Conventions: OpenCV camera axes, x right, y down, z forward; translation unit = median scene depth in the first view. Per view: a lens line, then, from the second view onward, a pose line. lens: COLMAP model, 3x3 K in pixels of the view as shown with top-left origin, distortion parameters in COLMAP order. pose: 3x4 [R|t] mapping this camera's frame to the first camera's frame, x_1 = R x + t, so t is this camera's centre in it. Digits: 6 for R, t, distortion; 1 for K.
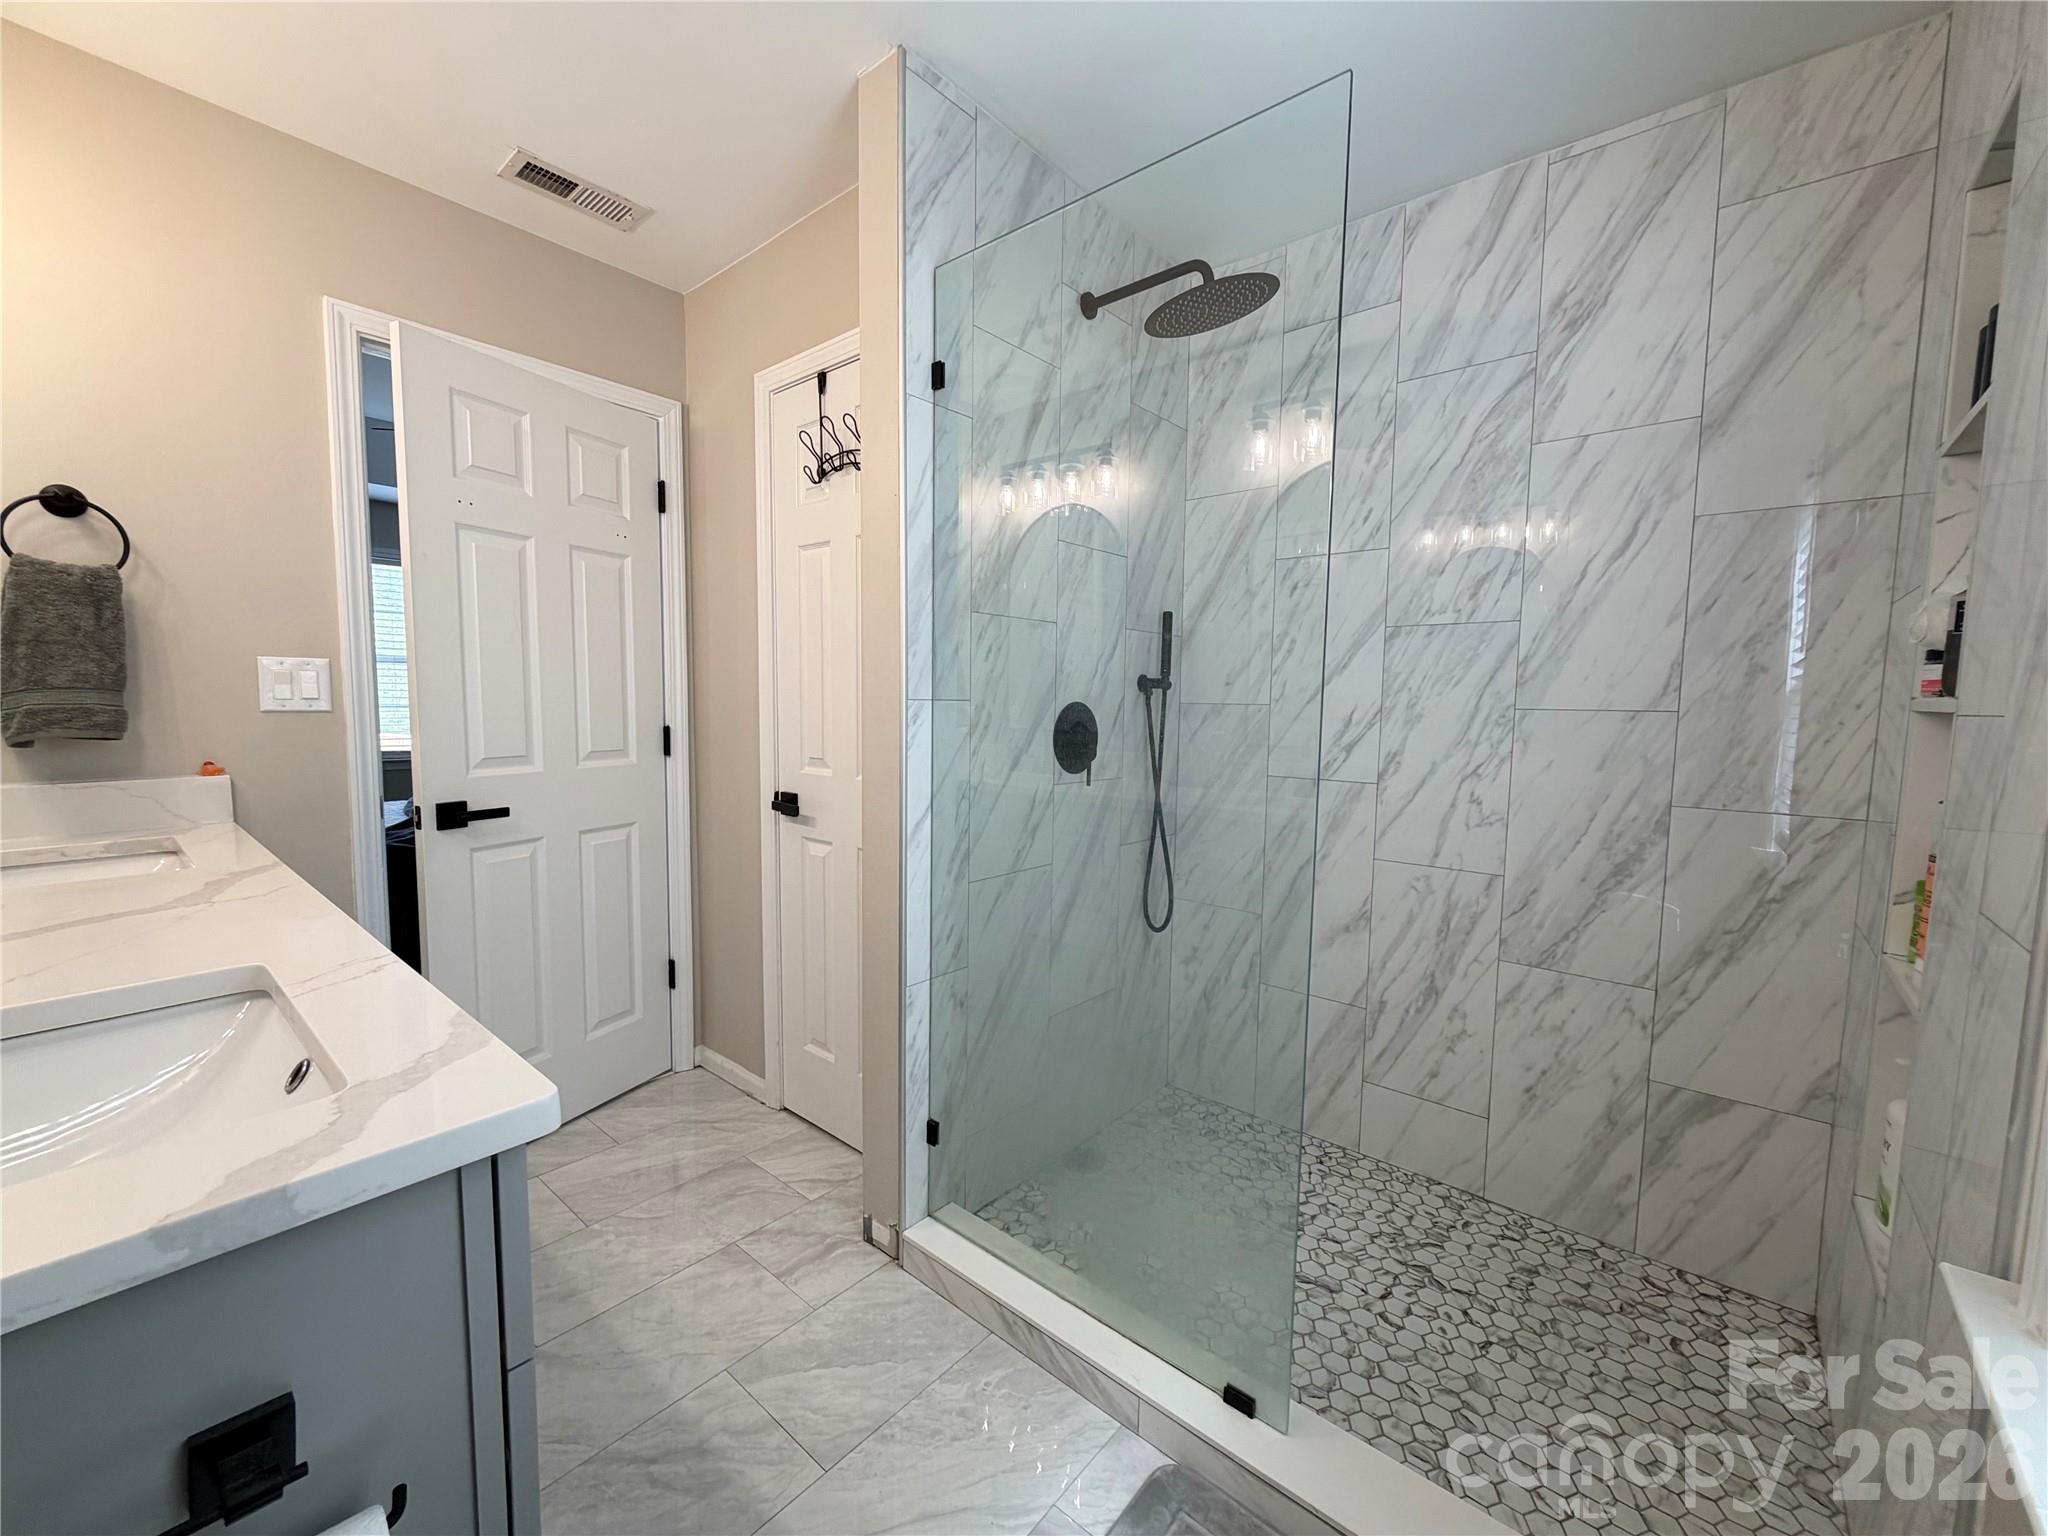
lens RADIAL K [[818.1, 0, 1037.4], [0, 818.1, 765.8], [0, 0, 1]] dist [0.001735, -0.000060]
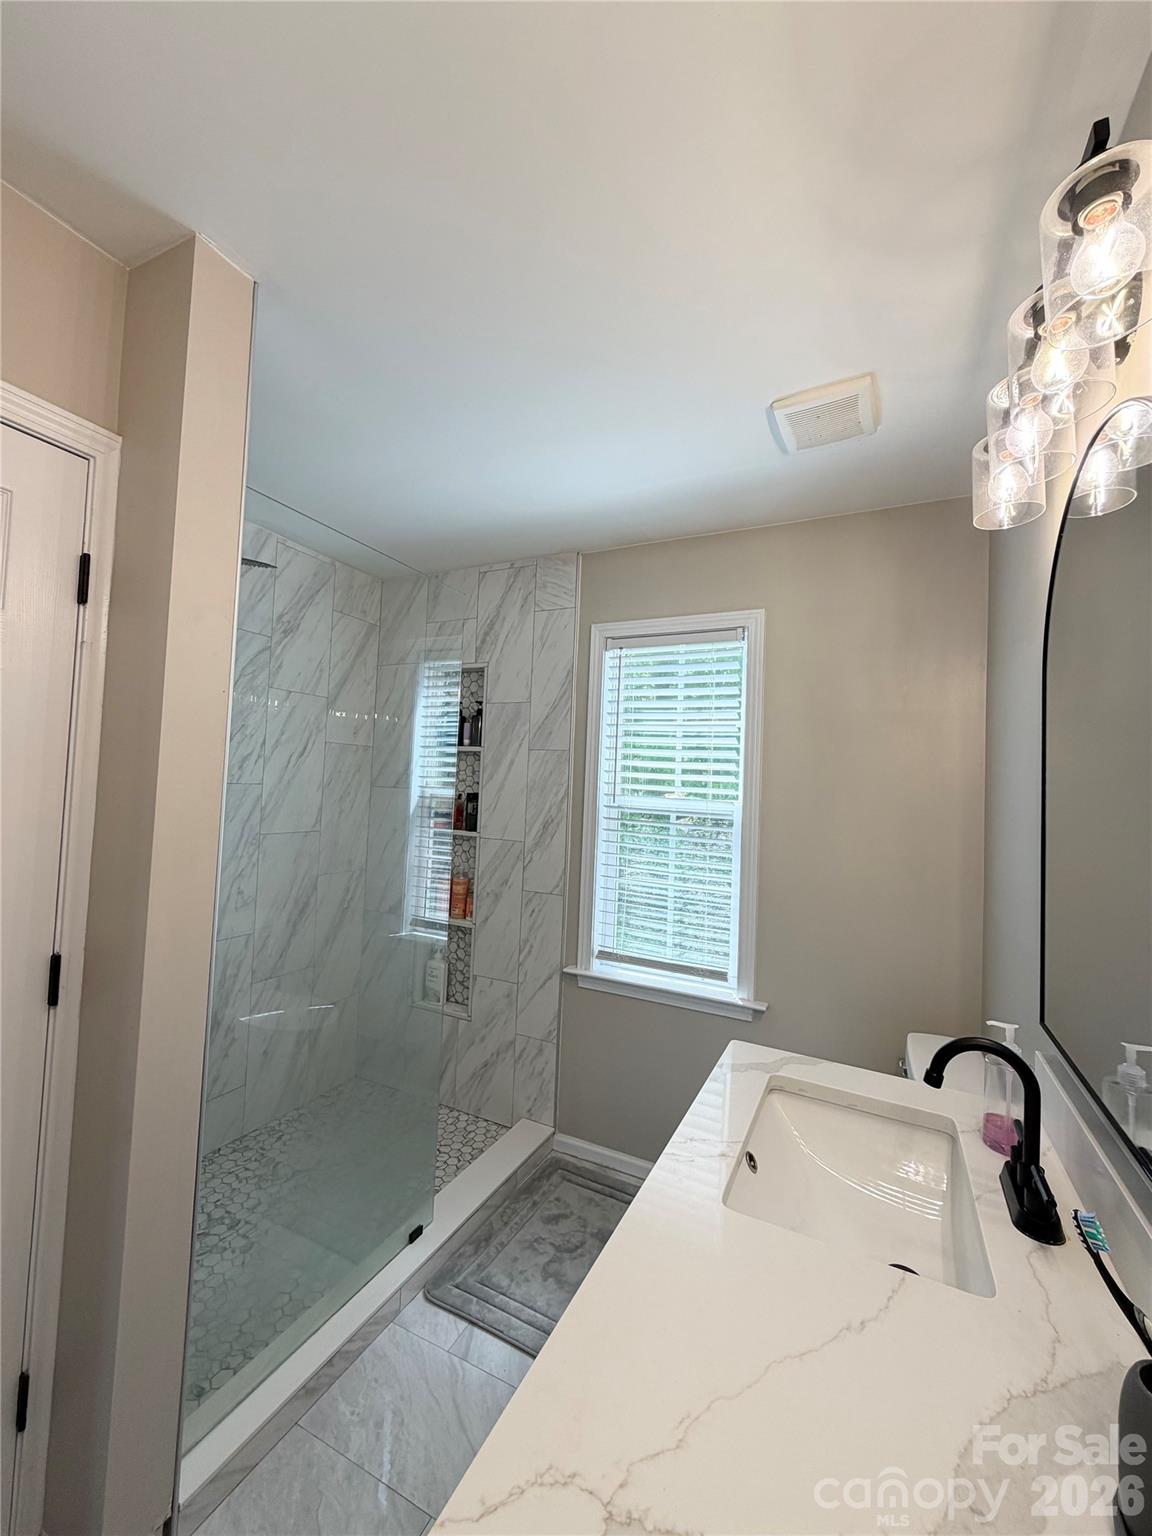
lens RADIAL K [[613.6, 0, 569.3], [0, 613.6, 768.4], [0, 0, 1]] dist [0.001735, -0.000060]
pose [[-0.228030, 0.003812, 0.973647, -0.872606], [0.036761, 0.999313, 0.004697, -0.201201], [-0.972960, 0.036864, -0.228014, 0.686144]]
